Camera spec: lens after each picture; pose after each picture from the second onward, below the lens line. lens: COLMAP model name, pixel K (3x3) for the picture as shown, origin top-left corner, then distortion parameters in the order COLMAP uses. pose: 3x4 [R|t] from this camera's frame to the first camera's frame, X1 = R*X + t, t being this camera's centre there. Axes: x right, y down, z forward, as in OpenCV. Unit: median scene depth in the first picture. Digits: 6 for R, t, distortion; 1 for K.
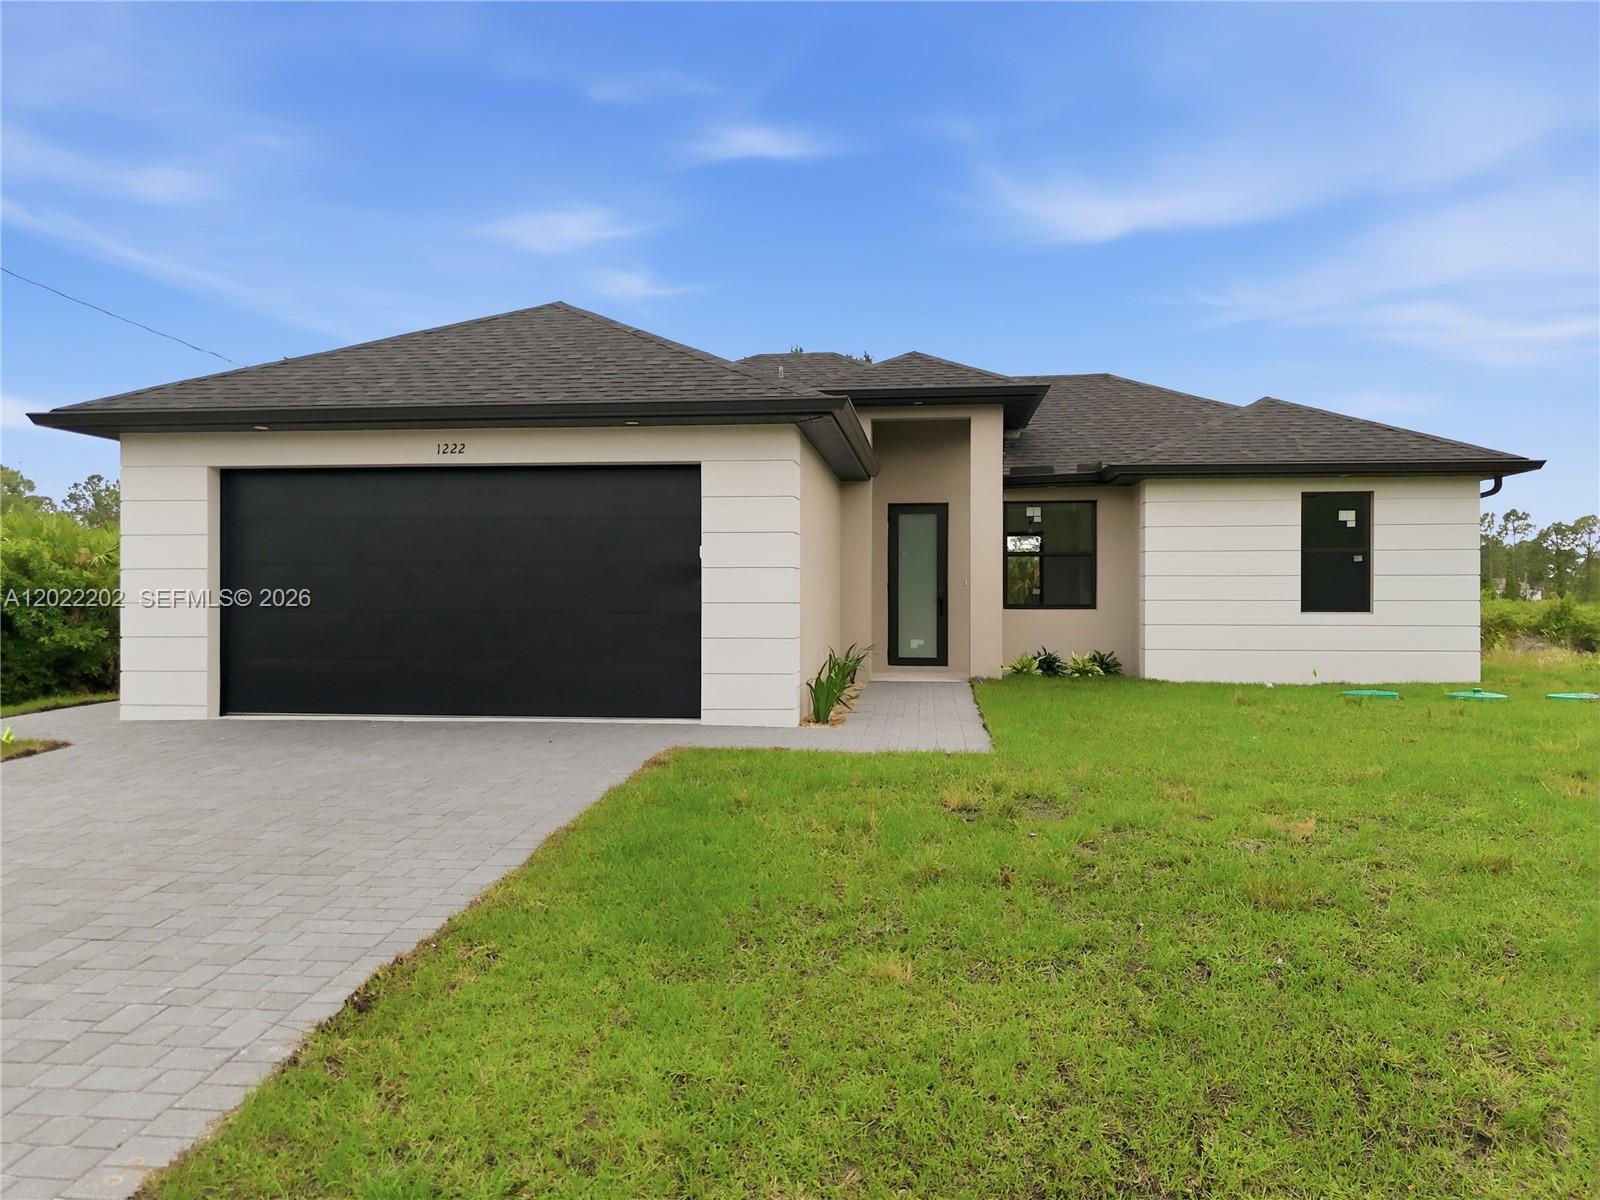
lens RADIAL K [[1184.5, 0, 800.0], [0, 1184.5, 600.0], [0, 0, 1]] dist [0.057632, -0.049780]
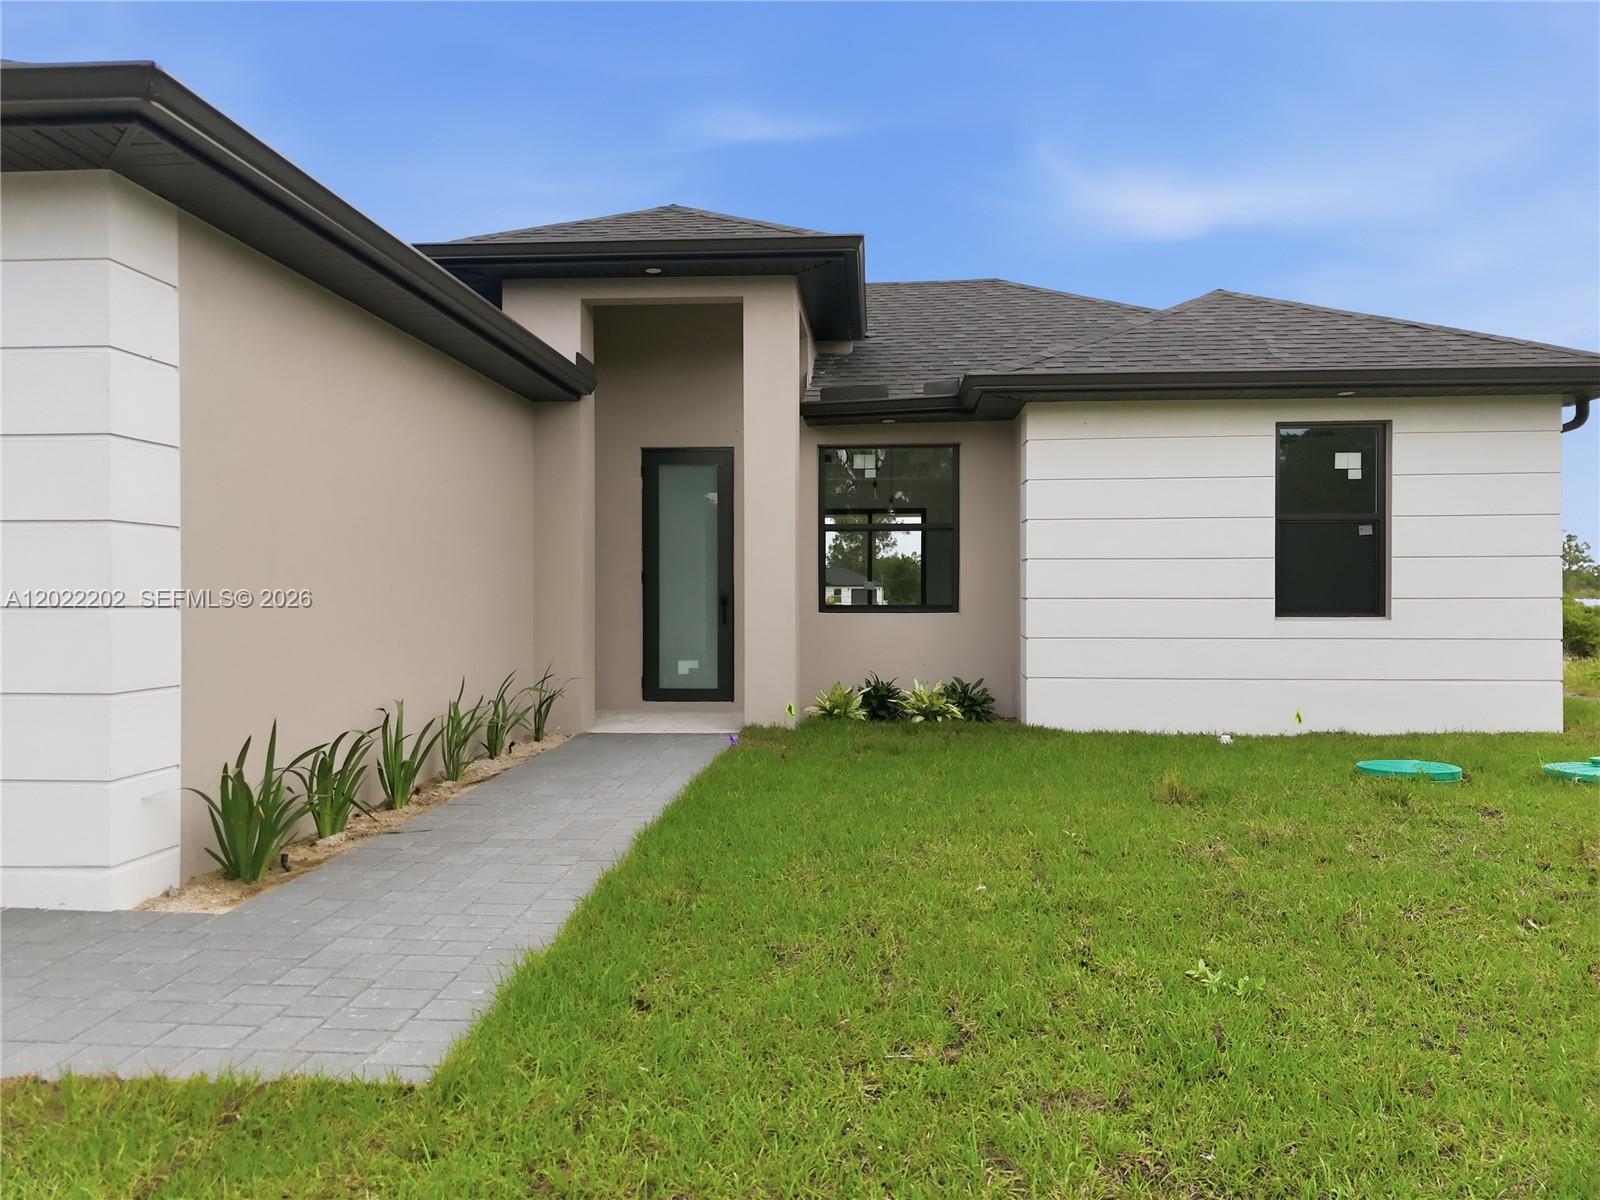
lens RADIAL K [[1184.5, 0, 800.0], [0, 1184.5, 600.0], [0, 0, 1]] dist [0.057632, -0.049780]
pose [[0.999222, -0.001960, 0.039392, 0.149834], [0.001906, 0.999997, 0.001408, -0.000015], [-0.039395, -0.001332, 0.999223, 0.393165]]
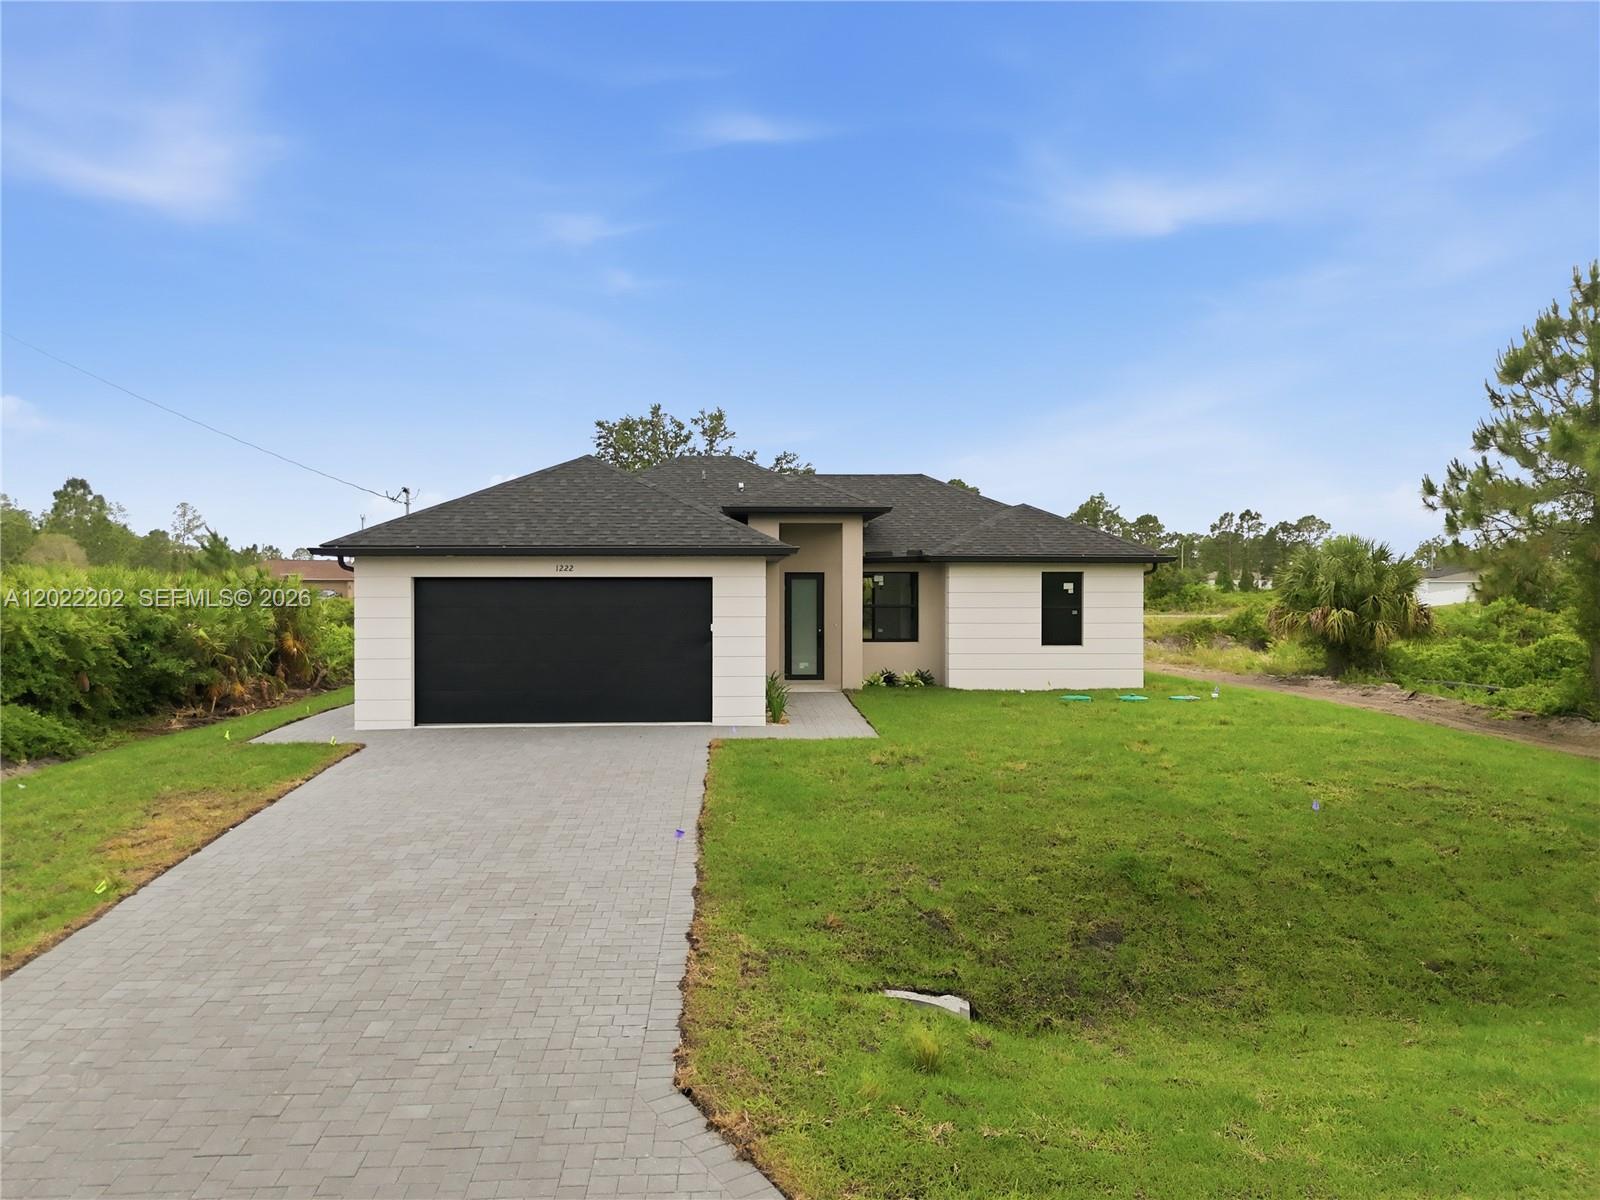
lens RADIAL K [[1179.7, 0, 800.0], [0, 1179.7, 600.0], [0, 0, 1]] dist [0.097161, -0.132059]
pose [[0.985844, -0.003706, 0.167625, -0.174973], [0.001431, 0.999905, 0.013692, -0.074428], [-0.167660, -0.013259, 0.985756, -0.534097]]
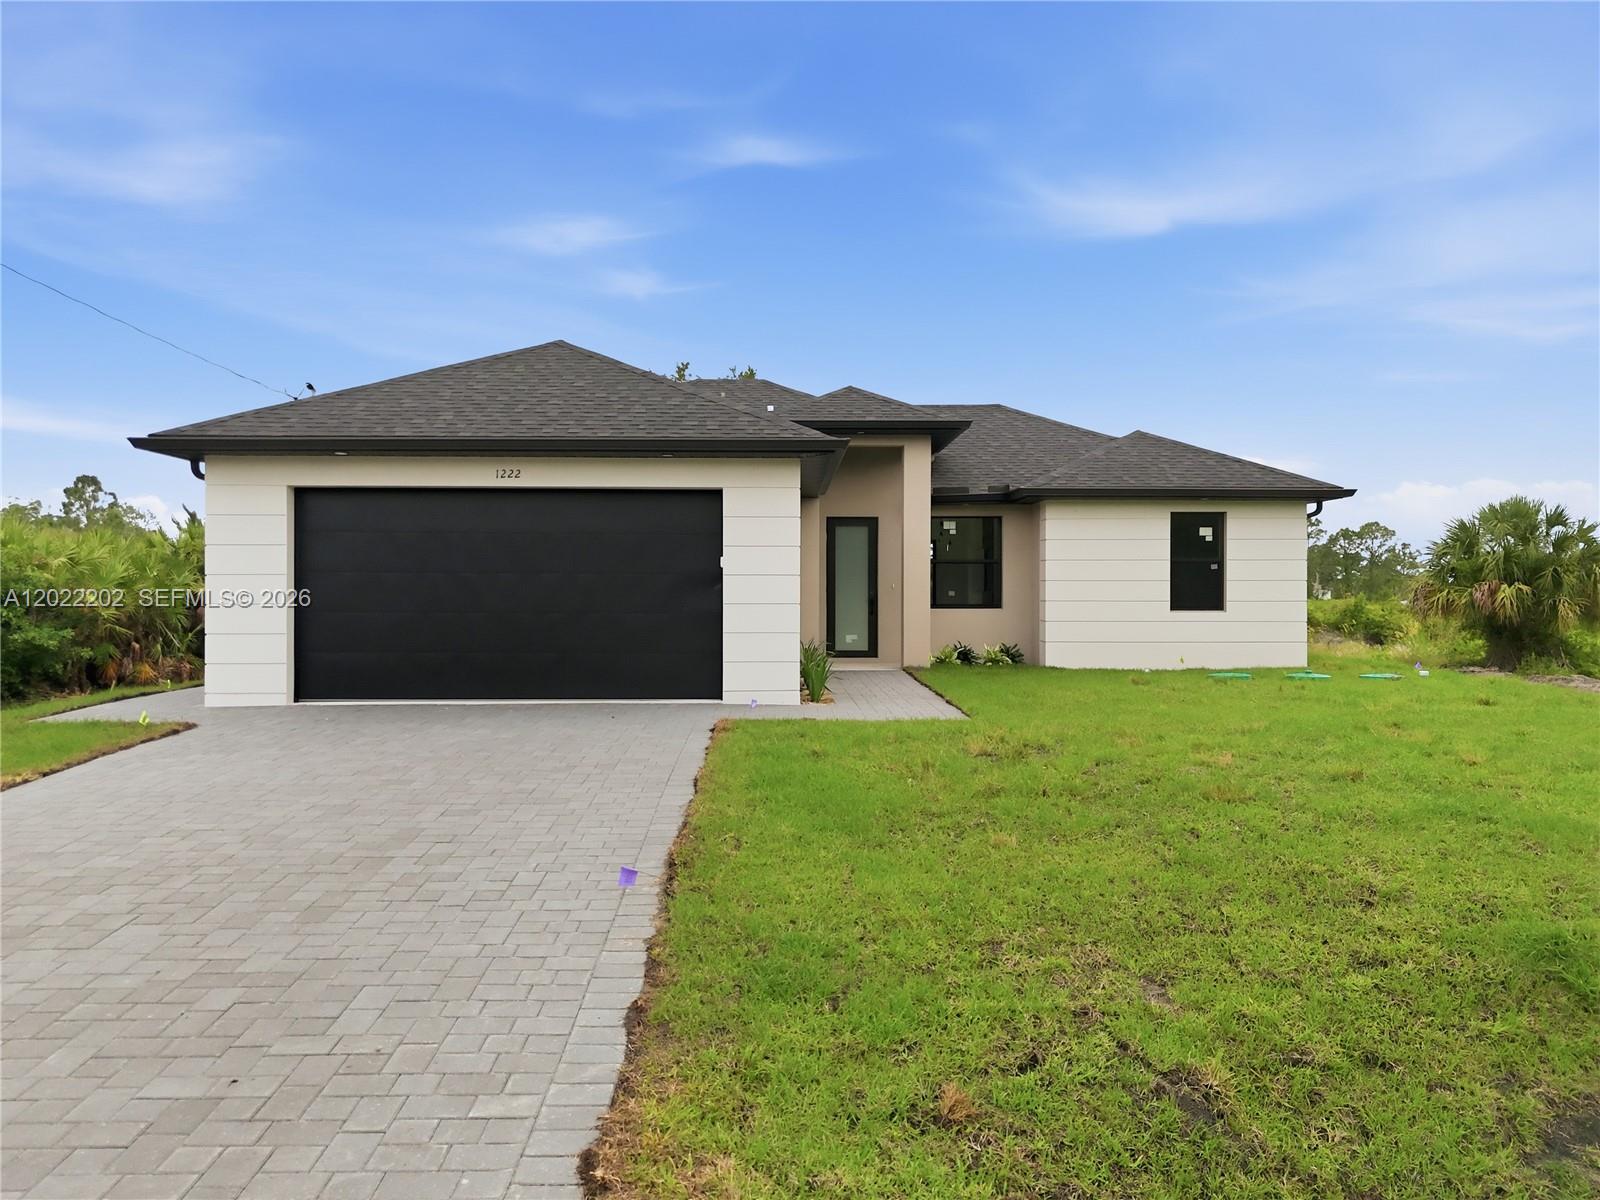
lens RADIAL K [[1184.5, 0, 800.0], [0, 1184.5, 600.0], [0, 0, 1]] dist [0.057632, -0.049780]
pose [[0.990781, -0.000308, 0.135471, -0.118538], [0.000220, 1.000000, 0.000664, -0.001552], [-0.135471, -0.000628, 0.990781, -0.150960]]
